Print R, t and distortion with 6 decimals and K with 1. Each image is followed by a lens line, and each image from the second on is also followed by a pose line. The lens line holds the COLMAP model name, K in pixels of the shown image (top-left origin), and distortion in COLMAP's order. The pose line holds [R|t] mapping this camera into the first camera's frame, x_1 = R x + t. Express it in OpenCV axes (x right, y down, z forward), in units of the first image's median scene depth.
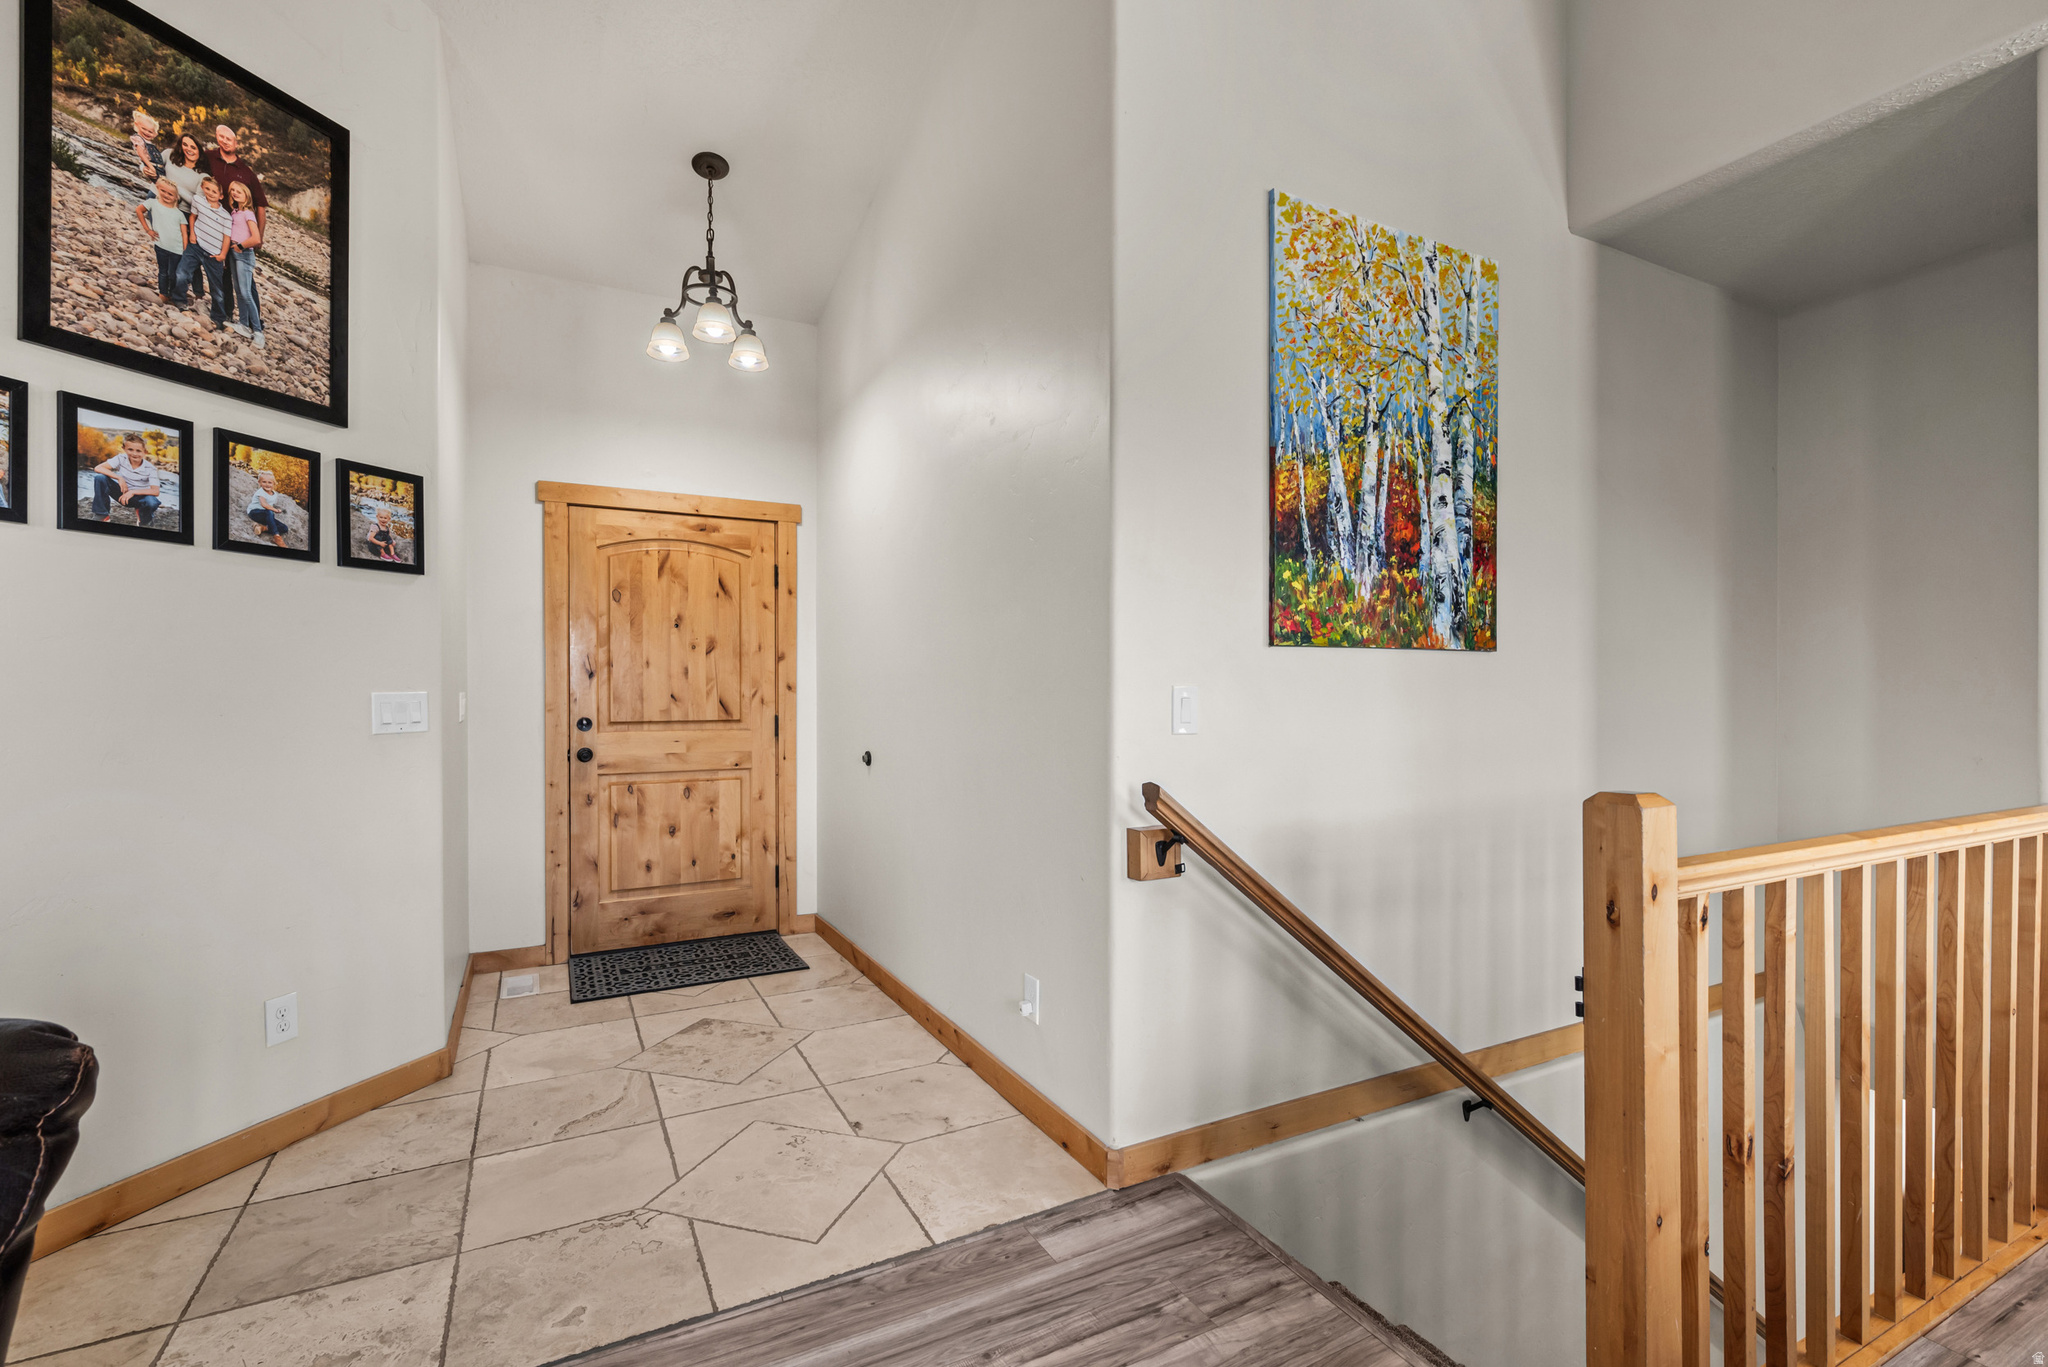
lens RADIAL K [[923.8, 0, 1029.2], [0, 923.8, 693.6], [0, 0, 1]] dist [-0.002881, -0.000642]
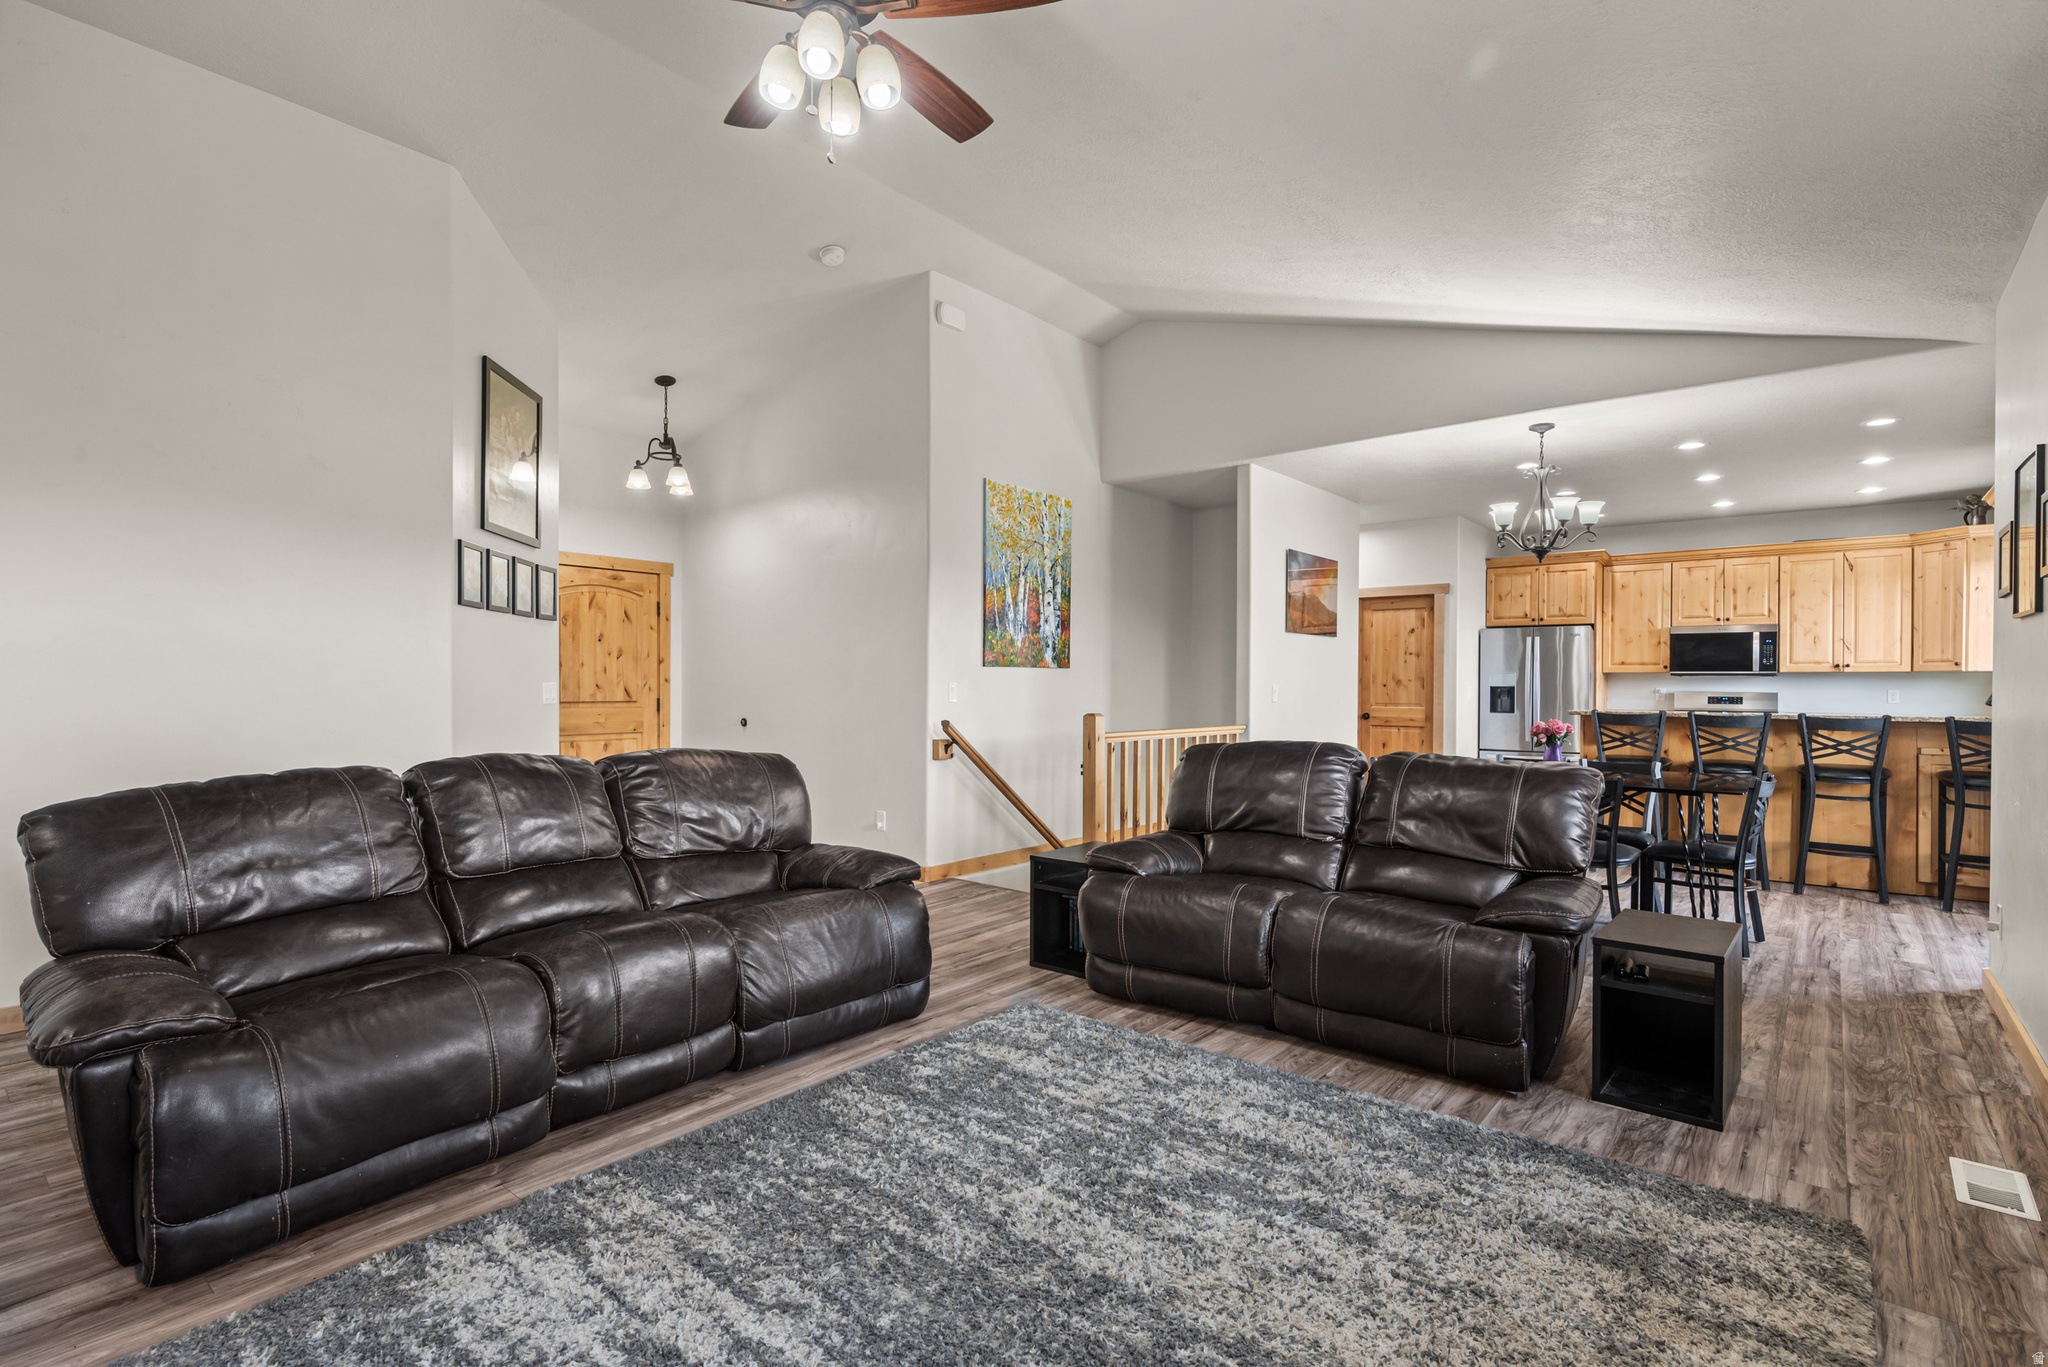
lens RADIAL K [[967.2, 0, 1024.0], [0, 967.2, 683.5], [0, 0, 1]] dist [-0.000900, -0.000291]
pose [[0.922686, 0.005699, 0.385510, -0.567050], [-0.005311, 0.999984, -0.002073, -0.001926], [-0.385515, -0.000134, 0.922701, -1.265945]]
